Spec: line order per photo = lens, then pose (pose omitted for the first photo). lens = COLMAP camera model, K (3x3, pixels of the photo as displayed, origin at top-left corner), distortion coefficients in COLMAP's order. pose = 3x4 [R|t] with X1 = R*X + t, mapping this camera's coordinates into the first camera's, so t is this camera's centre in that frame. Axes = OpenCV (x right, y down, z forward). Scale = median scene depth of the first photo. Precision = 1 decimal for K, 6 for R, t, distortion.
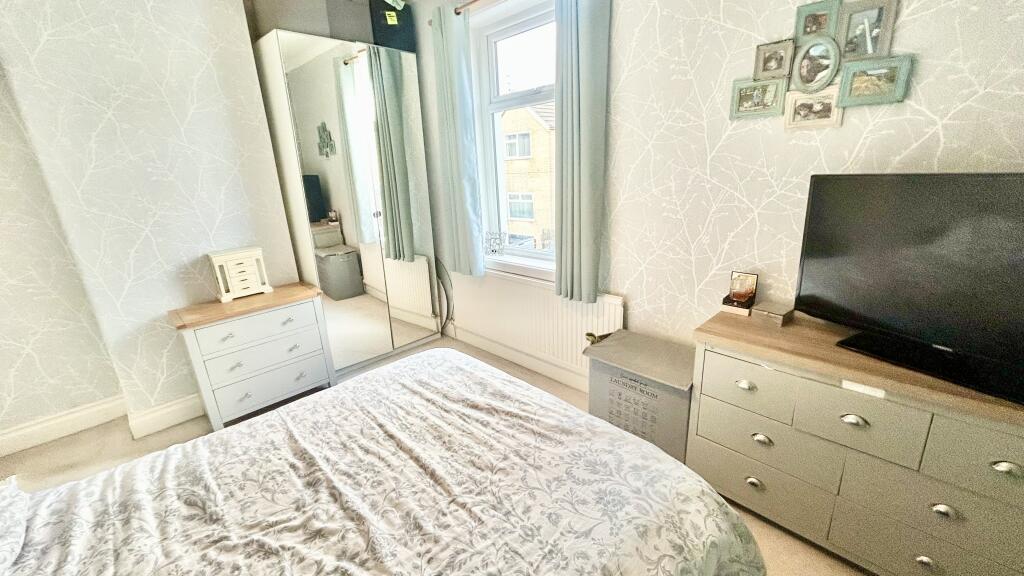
lens RADIAL K [[412.9, 0, 512.0], [0, 412.9, 288.0], [0, 0, 1]] dist [0.001566, 0.000367]
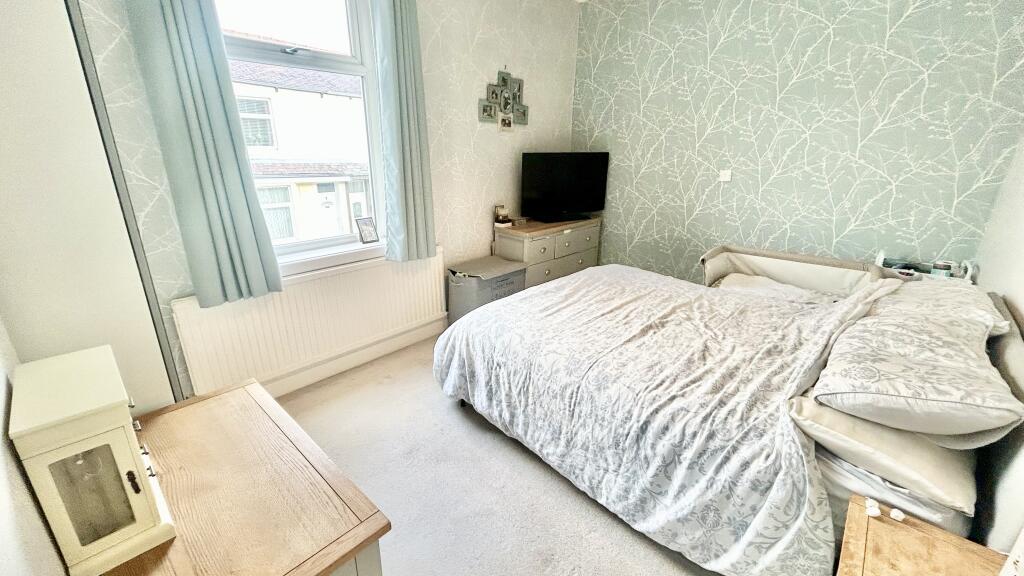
lens RADIAL K [[412.9, 0, 512.0], [0, 412.9, 288.0], [0, 0, 1]] dist [0.001566, 0.000367]
pose [[-0.057349, -0.276368, 0.959339, -1.695685], [0.277951, 0.918509, 0.281221, -0.257253], [-0.958882, 0.282777, 0.024141, 1.262579]]
